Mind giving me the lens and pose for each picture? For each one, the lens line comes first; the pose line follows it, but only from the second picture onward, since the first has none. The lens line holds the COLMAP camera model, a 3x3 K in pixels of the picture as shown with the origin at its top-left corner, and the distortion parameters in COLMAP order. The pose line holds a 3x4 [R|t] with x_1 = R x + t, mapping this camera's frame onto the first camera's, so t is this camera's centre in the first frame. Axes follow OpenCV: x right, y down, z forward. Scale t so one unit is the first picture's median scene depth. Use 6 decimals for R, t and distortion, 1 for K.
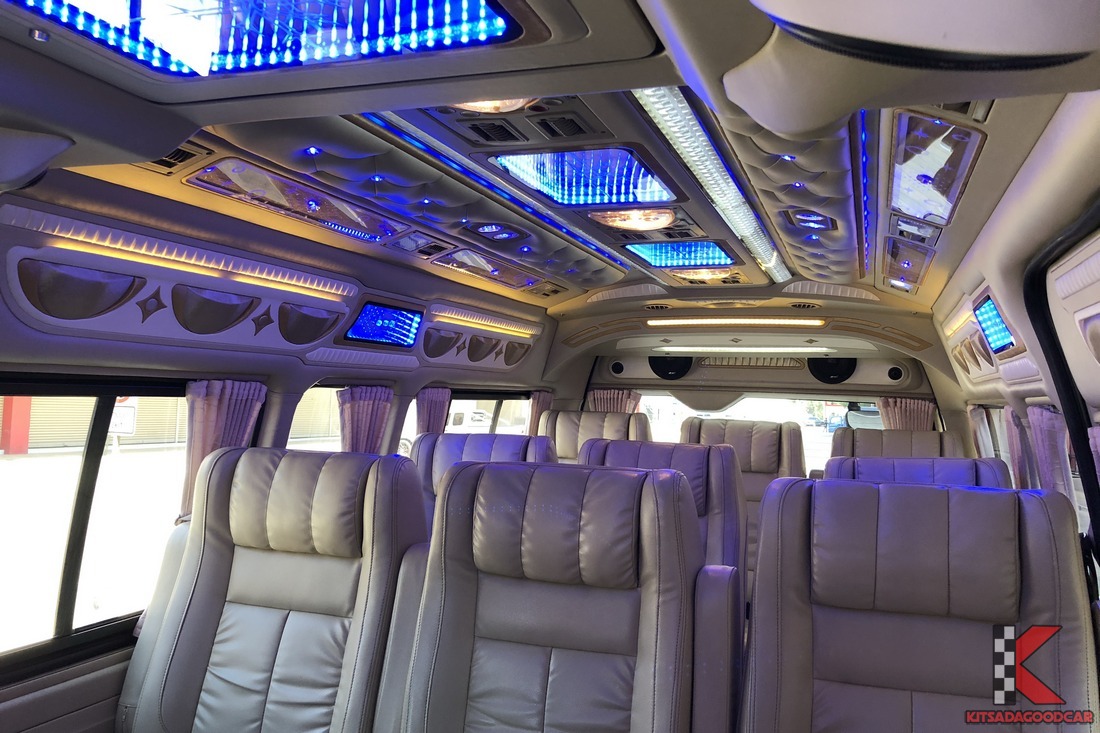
lens RADIAL K [[919.9, 0, 550.0], [0, 919.9, 366.5], [0, 0, 1]] dist [0.013574, 0.008956]
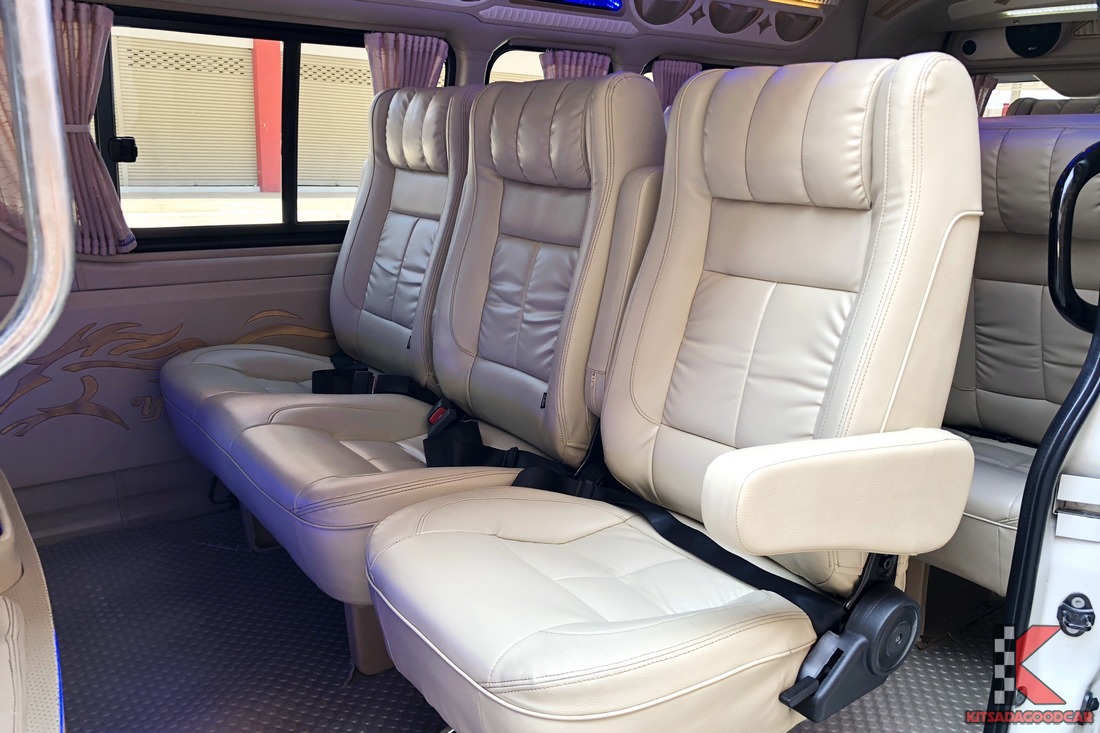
lens RADIAL K [[919.9, 0, 550.0], [0, 919.9, 366.5], [0, 0, 1]] dist [0.013574, 0.008956]
pose [[0.815555, 0.131240, -0.563601, 0.553122], [0.012487, 0.969725, 0.243880, 0.146944], [0.578545, -0.205935, 0.789225, 0.066094]]
